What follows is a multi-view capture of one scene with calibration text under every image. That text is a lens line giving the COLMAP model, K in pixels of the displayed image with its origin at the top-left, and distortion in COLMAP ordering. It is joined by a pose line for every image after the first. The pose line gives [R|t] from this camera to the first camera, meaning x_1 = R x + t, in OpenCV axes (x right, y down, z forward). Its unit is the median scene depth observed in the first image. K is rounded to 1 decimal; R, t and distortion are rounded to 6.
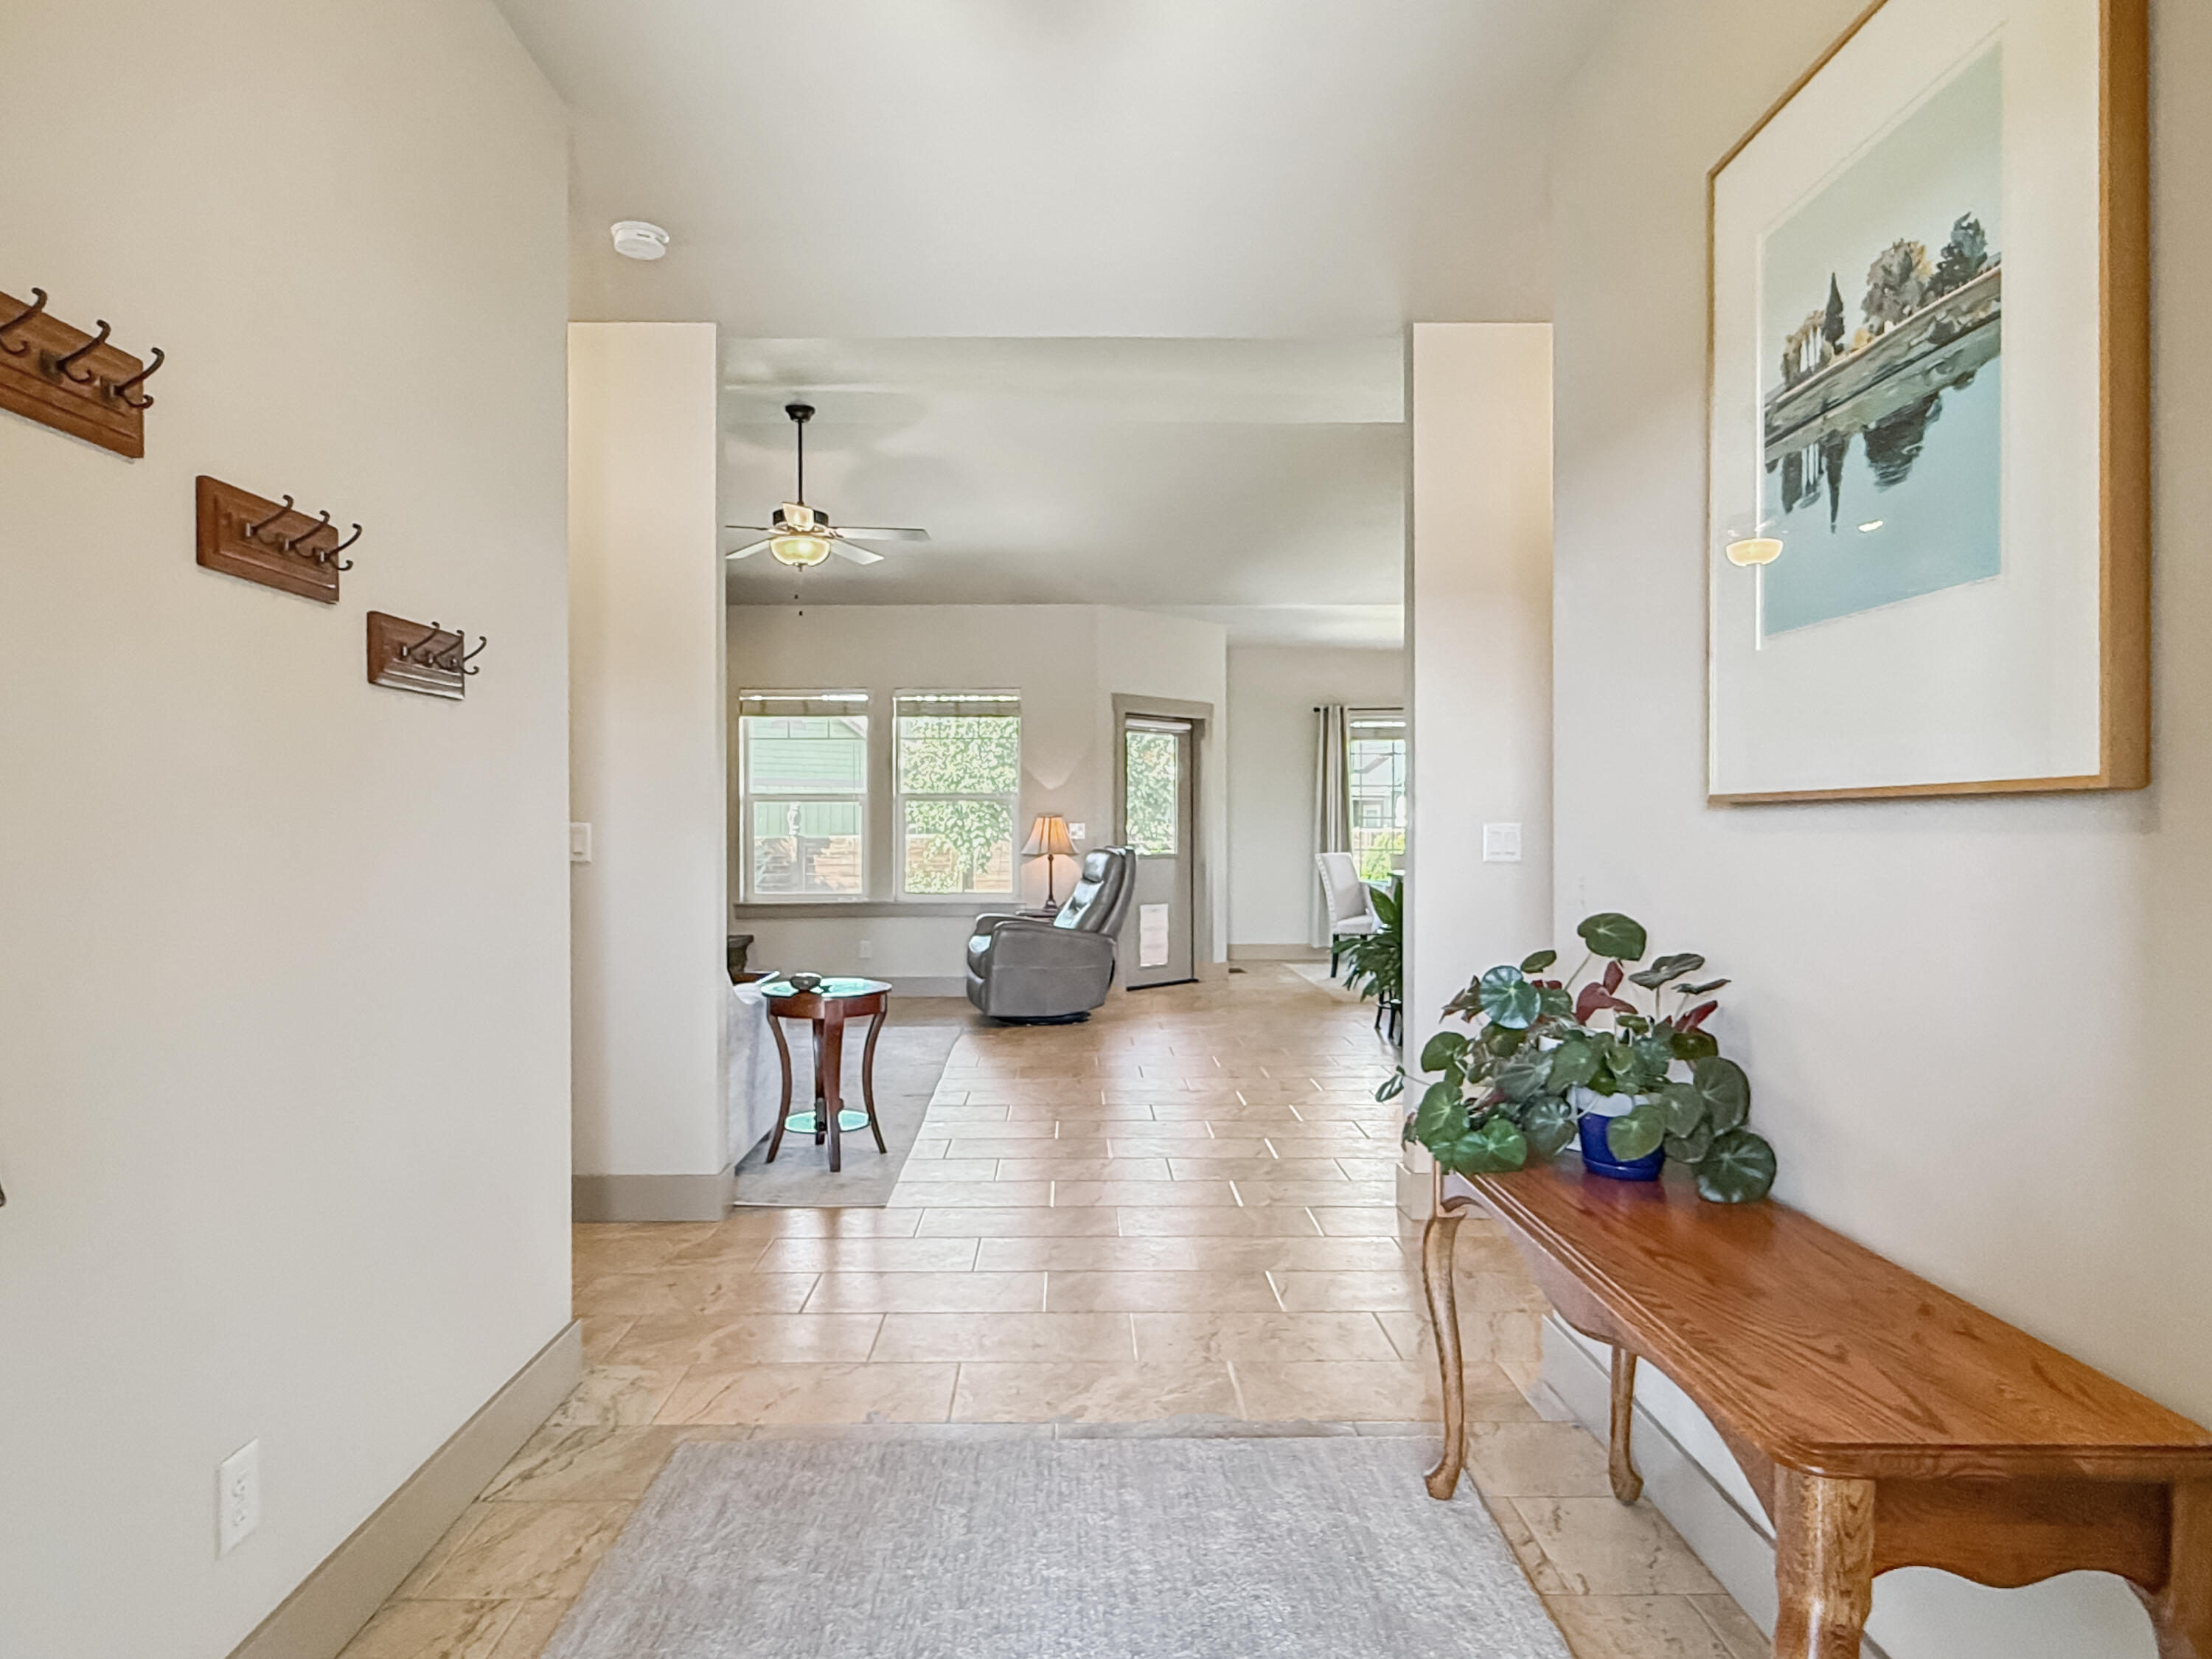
lens RADIAL K [[1298.0, 0, 1106.0], [0, 1298.0, 829.5], [0, 0, 1]] dist [0.001715, 0.000009]
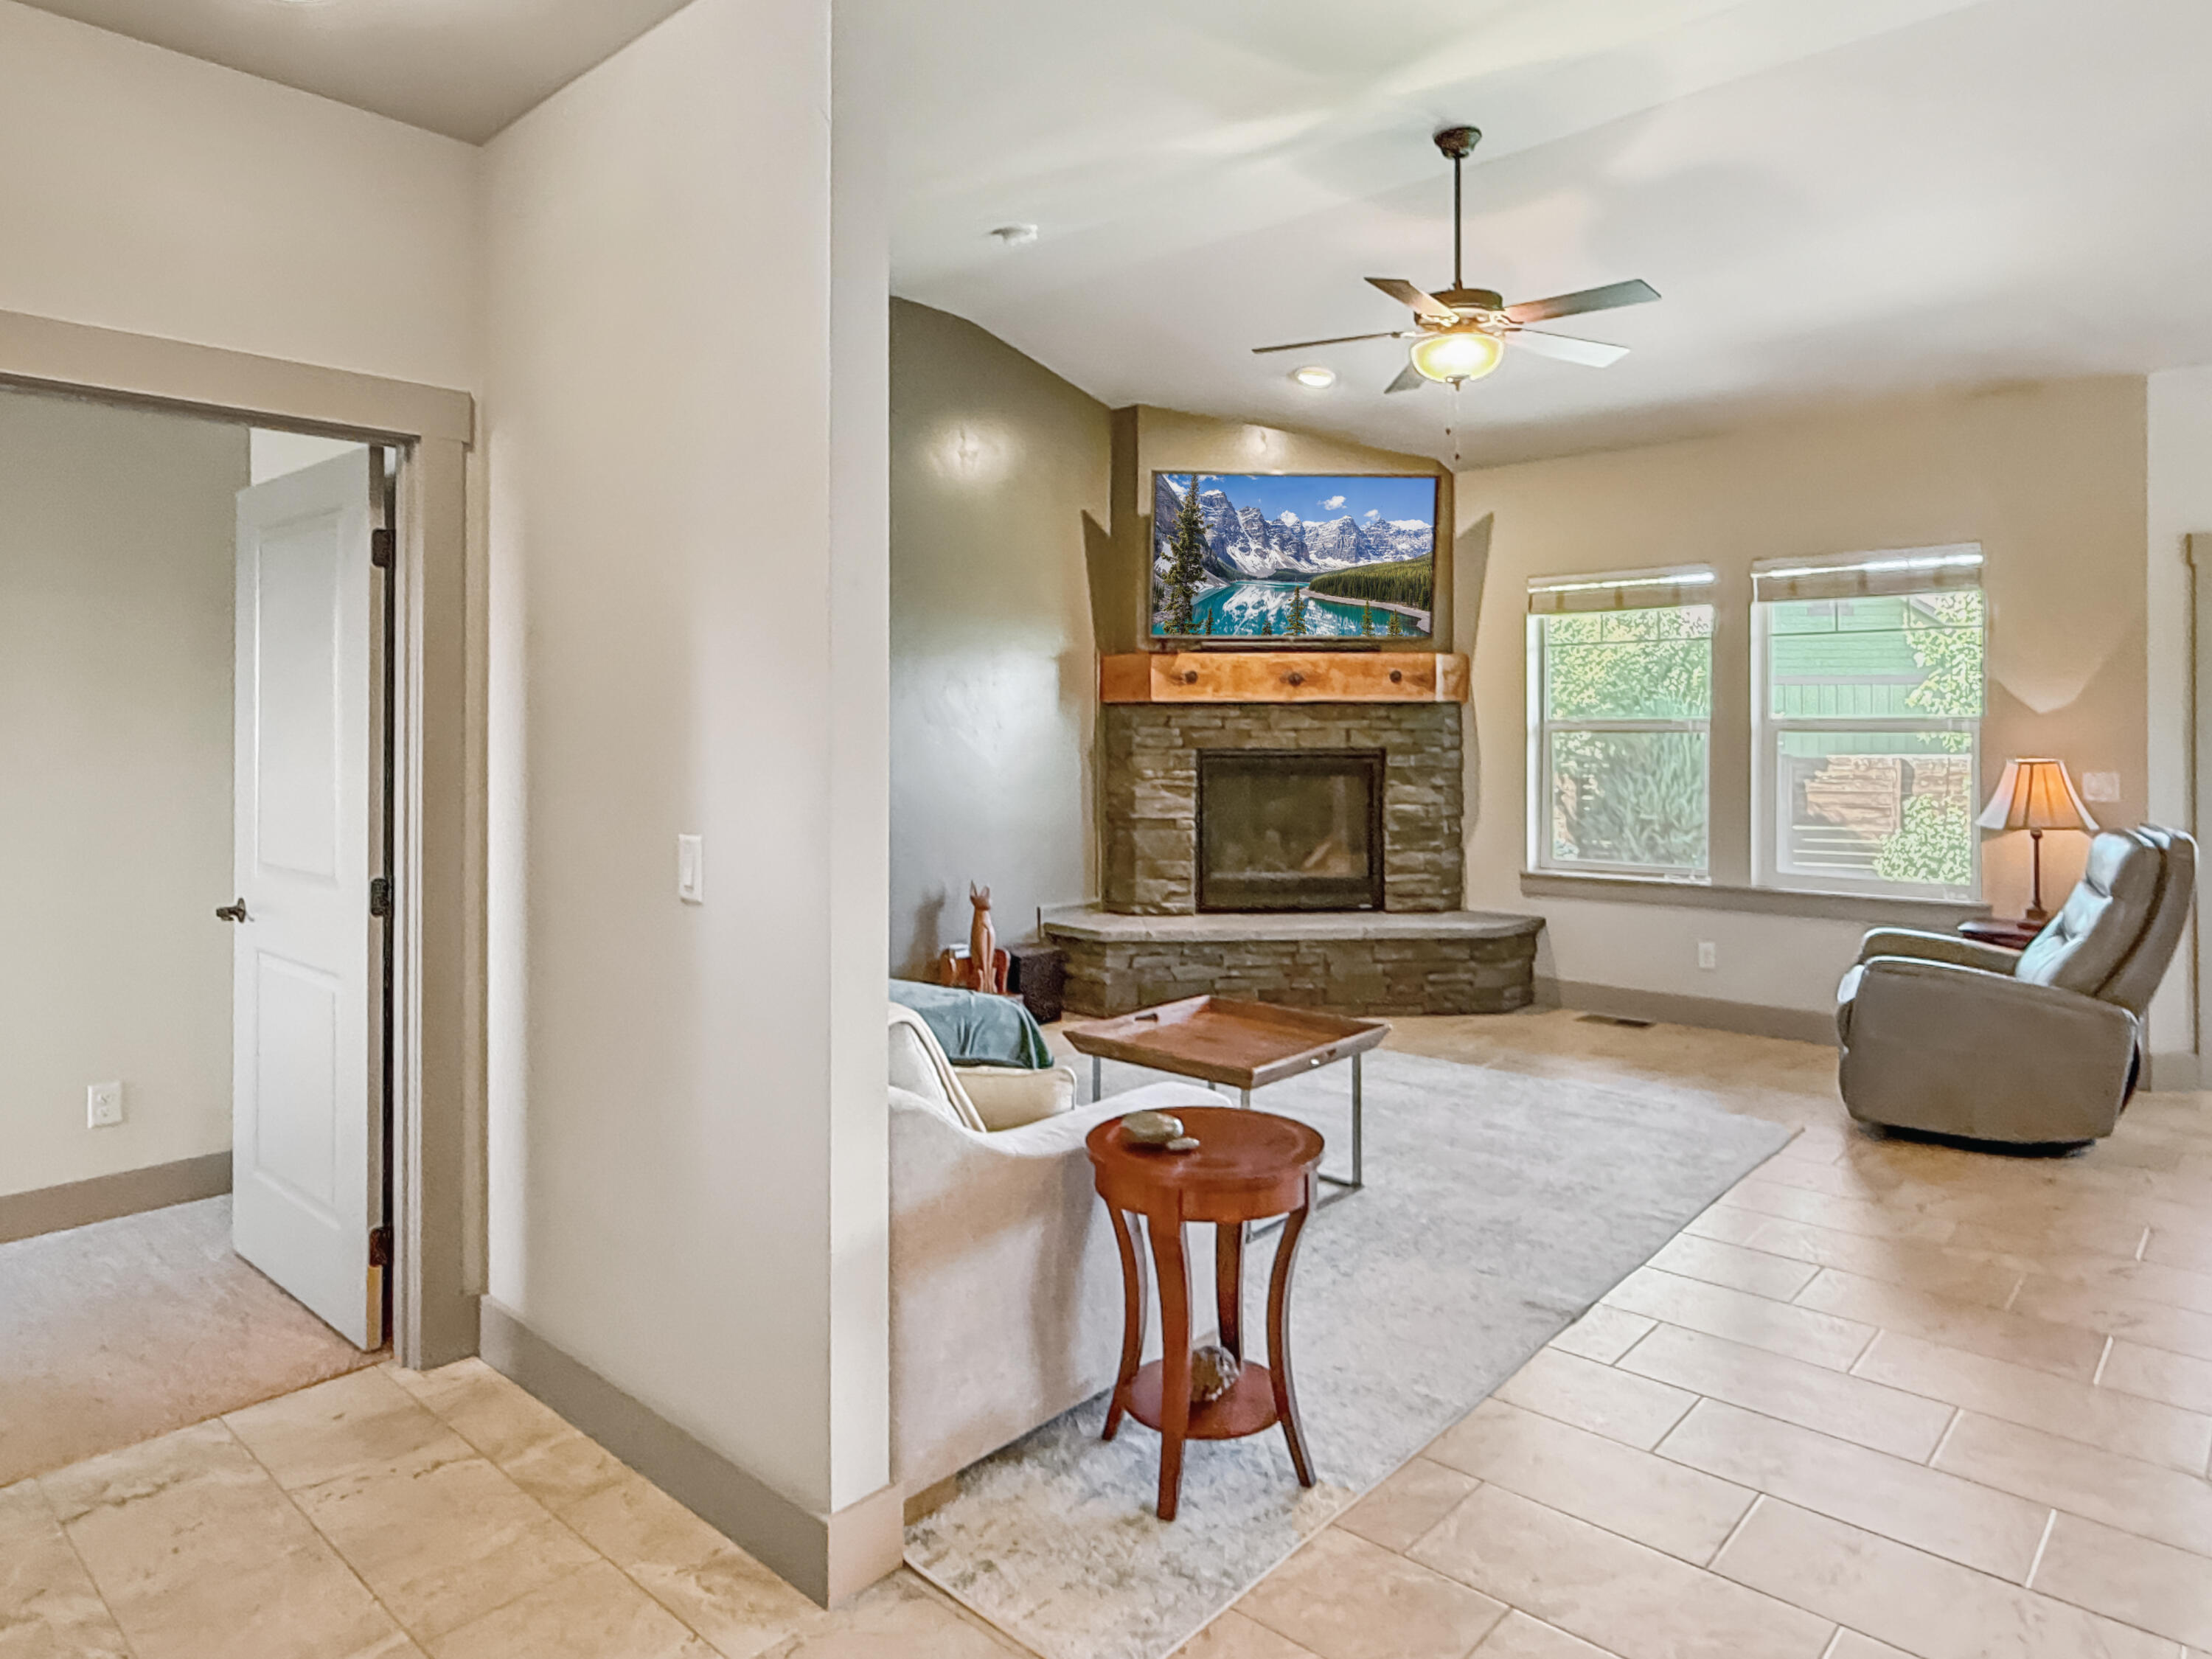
lens RADIAL K [[1358.9, 0, 1101.0], [0, 1358.9, 722.9], [0, 0, 1]] dist [-0.001988, -0.001819]
pose [[0.725501, -0.000672, -0.688221, 0.068122], [-0.002498, 0.999990, -0.003610, -0.023629], [0.688216, 0.004338, 0.725493, 0.282772]]
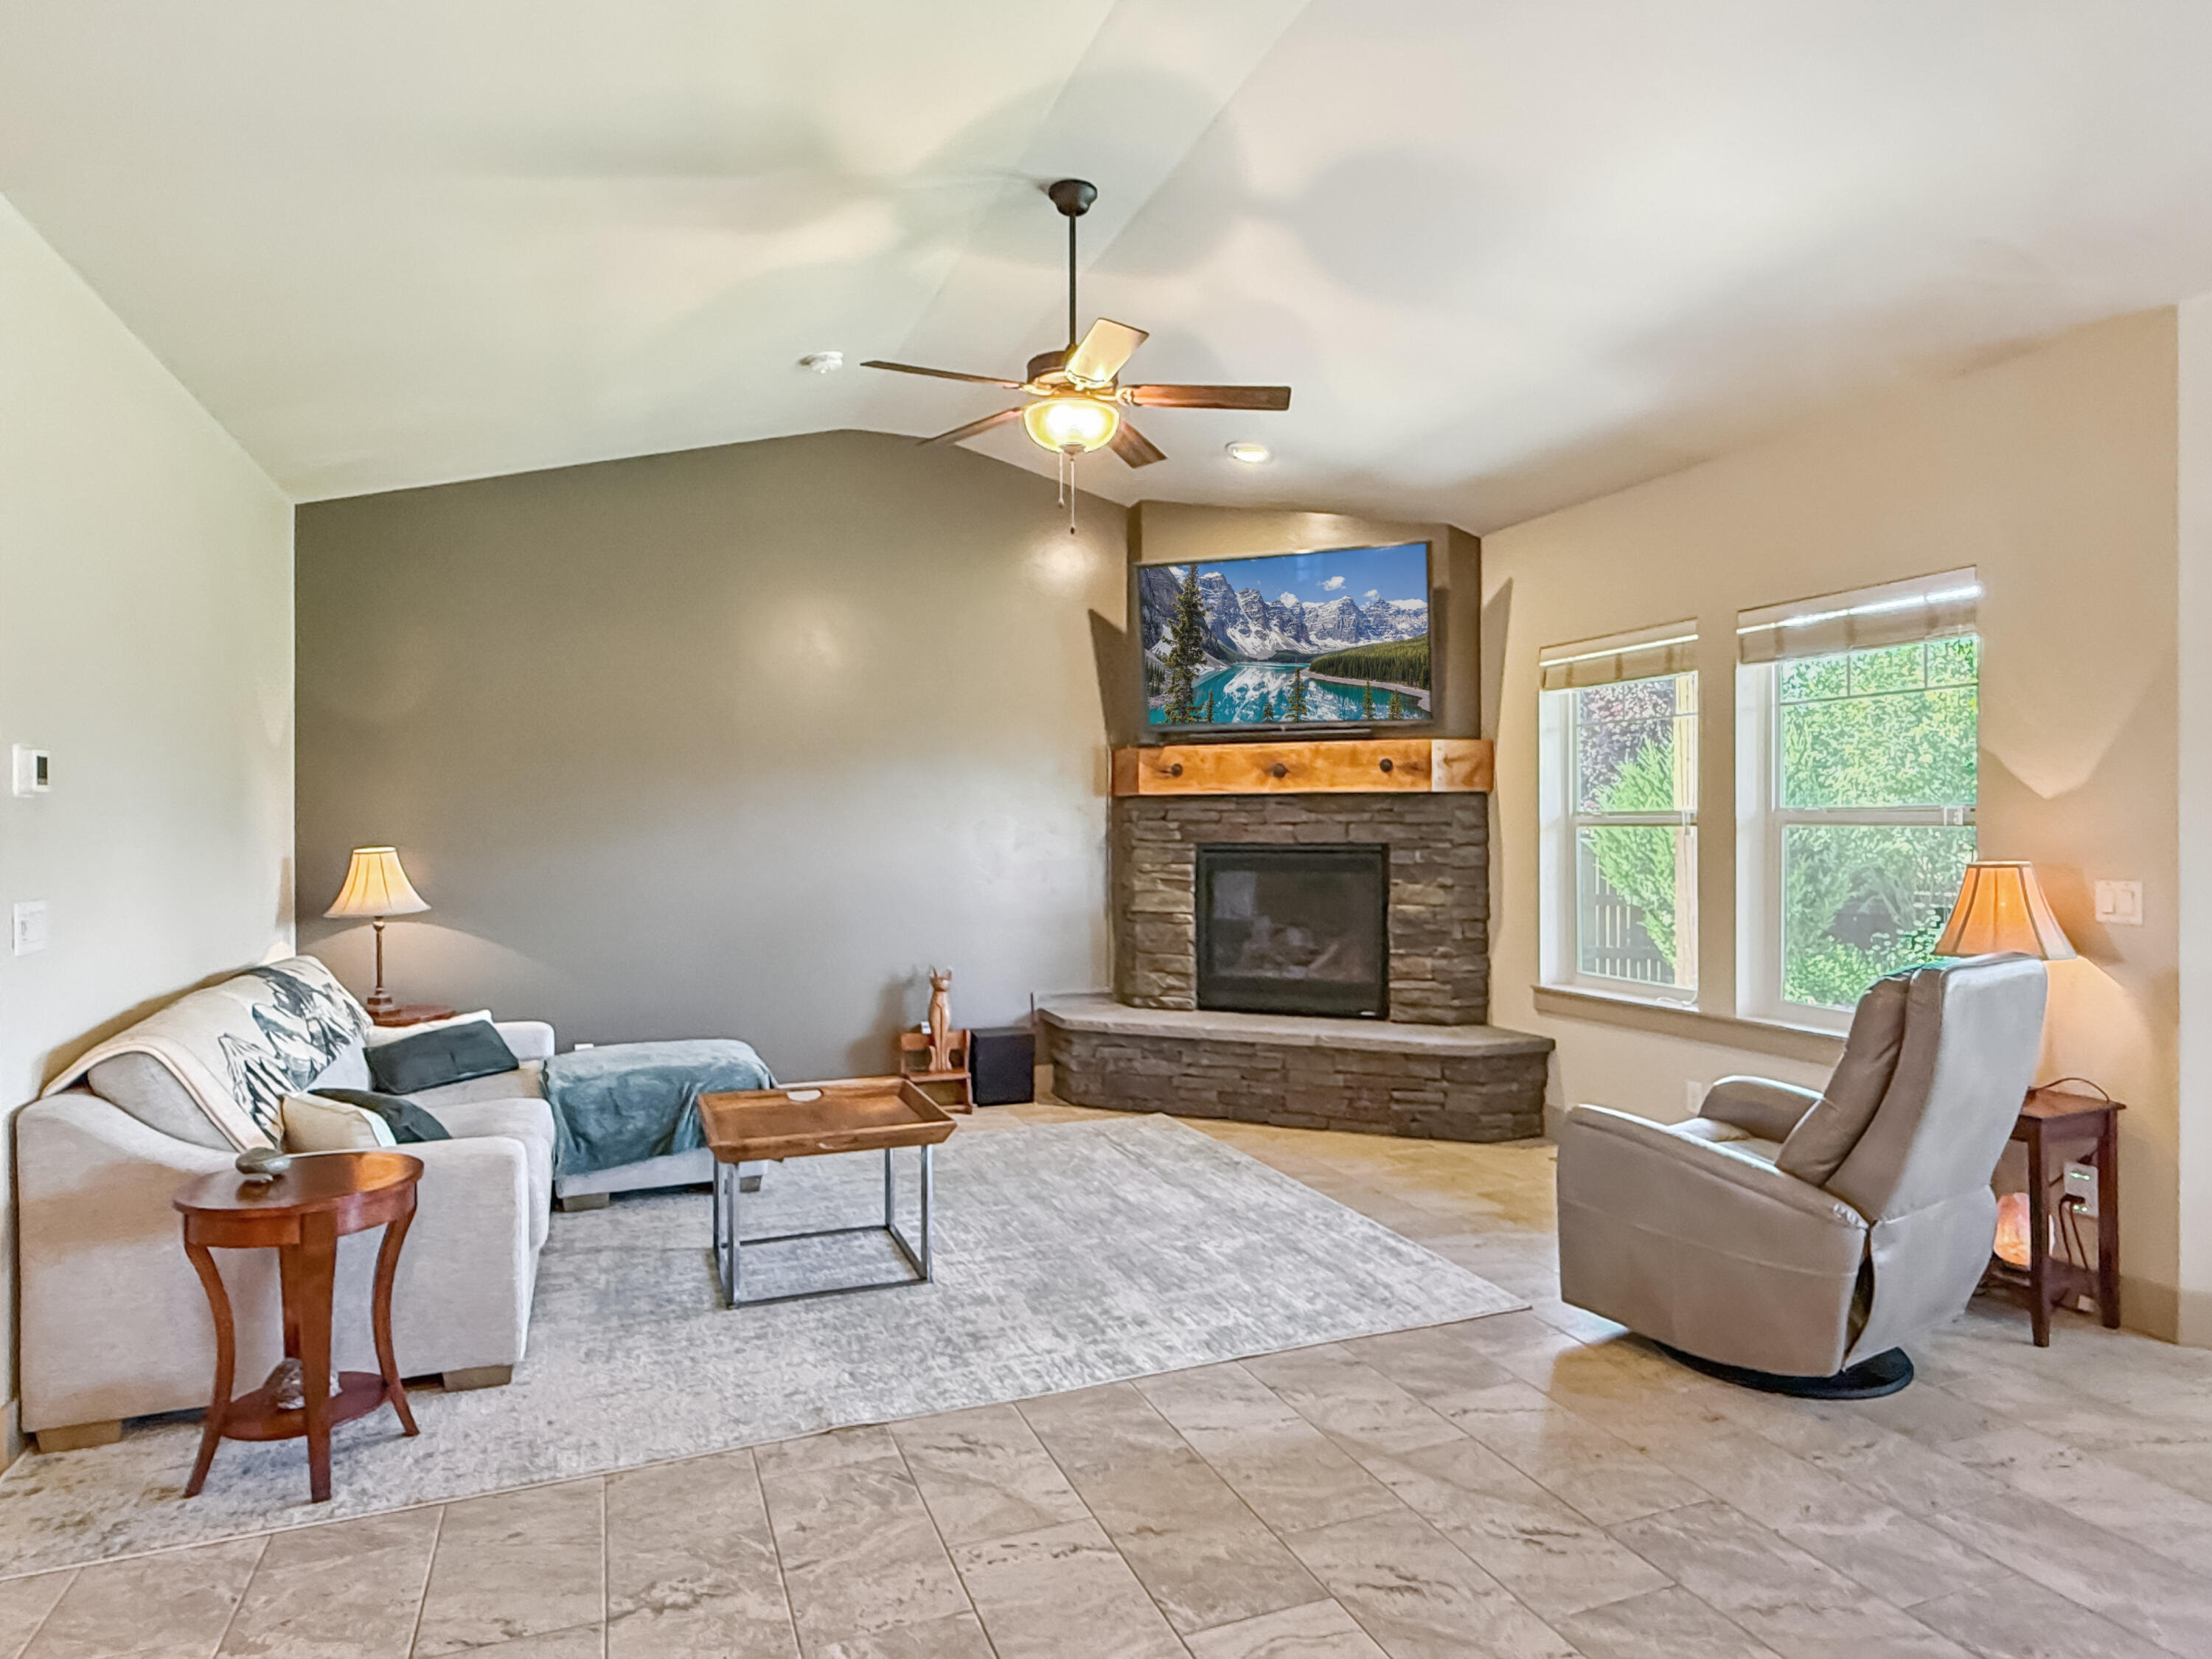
lens RADIAL K [[1298.0, 0, 1106.0], [0, 1298.0, 829.5], [0, 0, 1]] dist [0.001715, 0.000009]
pose [[0.346221, 0.003835, -0.938145, 0.240507], [-0.003828, 0.999989, 0.002675, -0.020961], [0.938145, 0.002665, 0.346232, 0.579471]]
